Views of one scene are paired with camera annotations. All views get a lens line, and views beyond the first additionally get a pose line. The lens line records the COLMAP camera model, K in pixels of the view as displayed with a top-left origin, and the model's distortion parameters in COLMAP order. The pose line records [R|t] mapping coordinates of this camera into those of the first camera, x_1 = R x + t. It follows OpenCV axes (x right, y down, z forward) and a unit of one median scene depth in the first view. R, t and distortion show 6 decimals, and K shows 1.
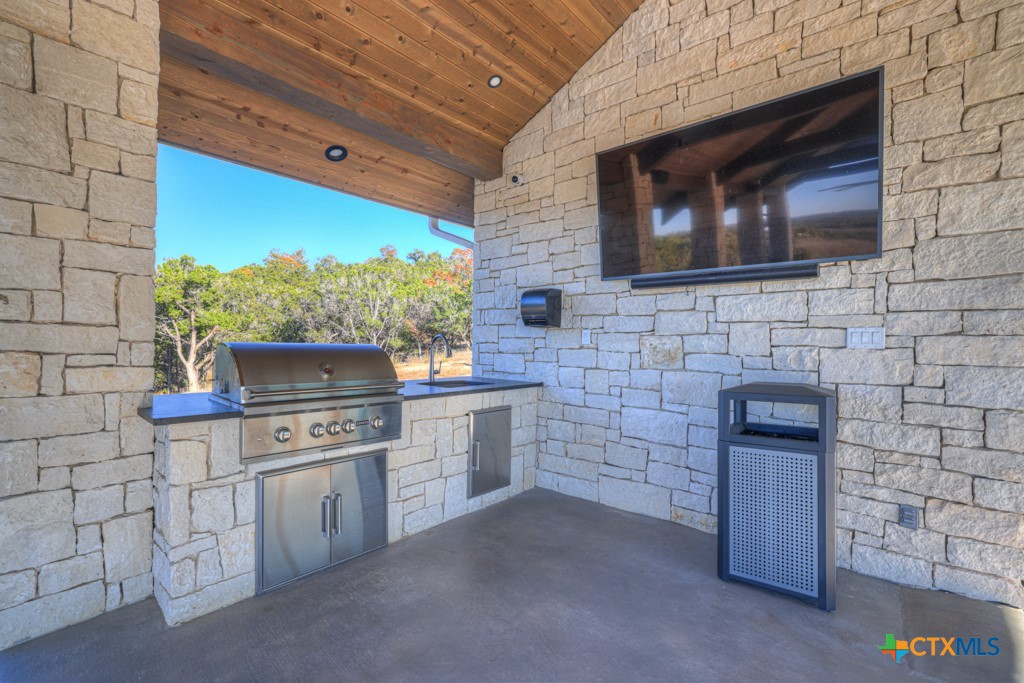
lens RADIAL K [[433.7, 0, 511.7], [0, 433.7, 345.4], [0, 0, 1]] dist [-0.025020, 0.001127]
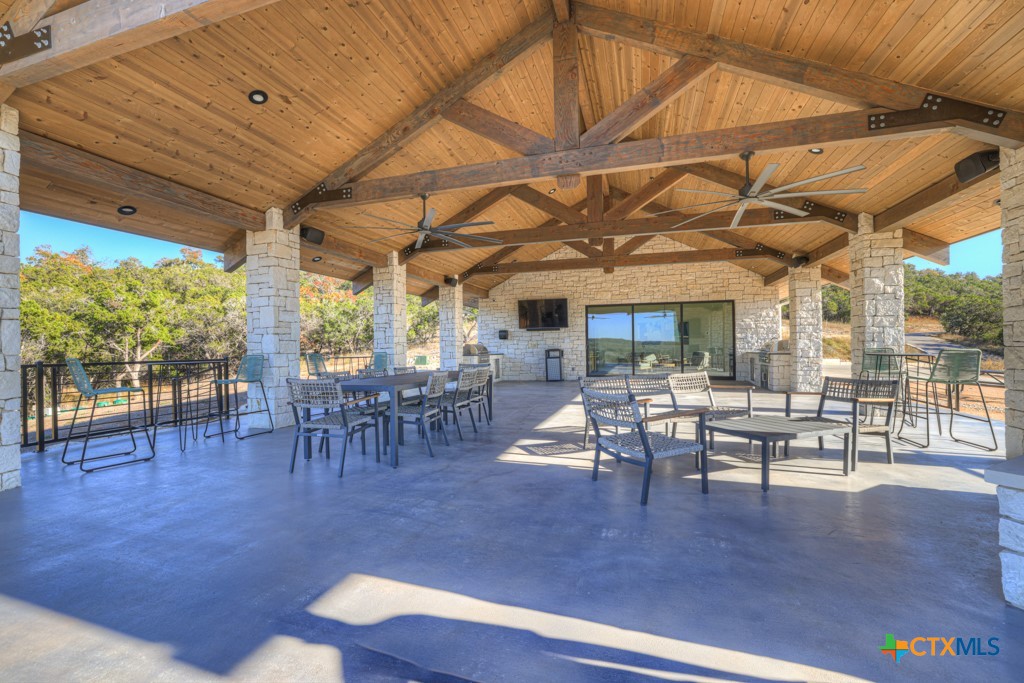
lens RADIAL K [[433.7, 0, 507.6], [0, 433.7, 346.3], [0, 0, 1]] dist [-0.025020, 0.001127]
pose [[0.921795, -0.024864, 0.386879, -1.343317], [0.029792, 0.999533, -0.006744, 0.045656], [-0.386531, 0.017743, 0.922106, -2.515864]]
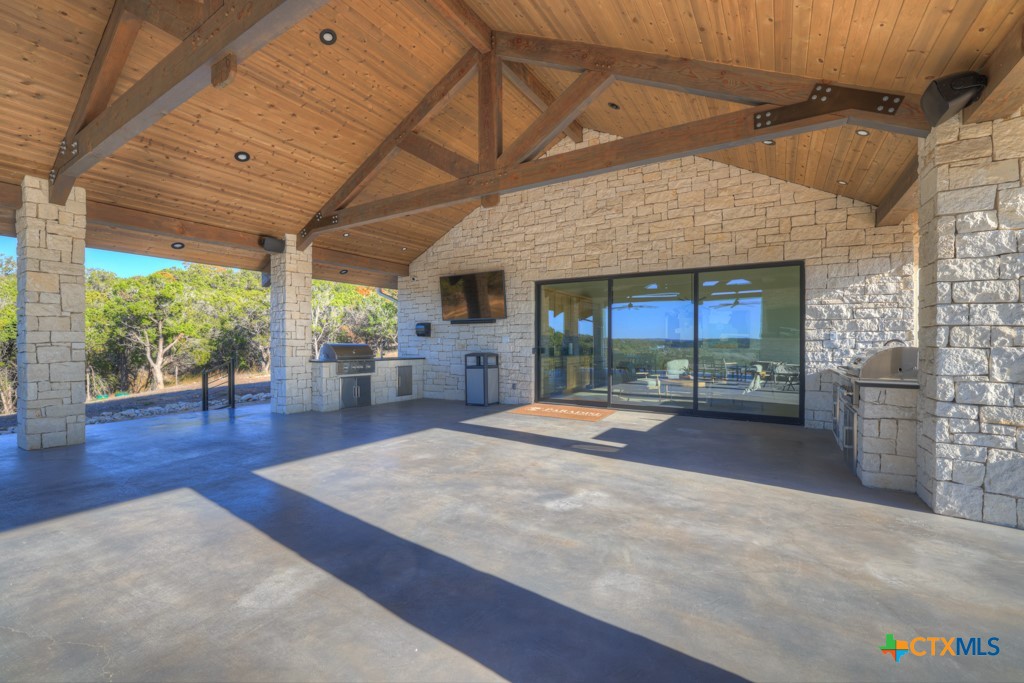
lens RADIAL K [[433.7, 0, 506.1], [0, 433.7, 344.7], [0, 0, 1]] dist [-0.025020, 0.001127]
pose [[0.989703, -0.015805, 0.142261, 0.176771], [0.016335, 0.999863, -0.002561, 0.020655], [-0.142201, 0.004859, 0.989826, -1.590156]]
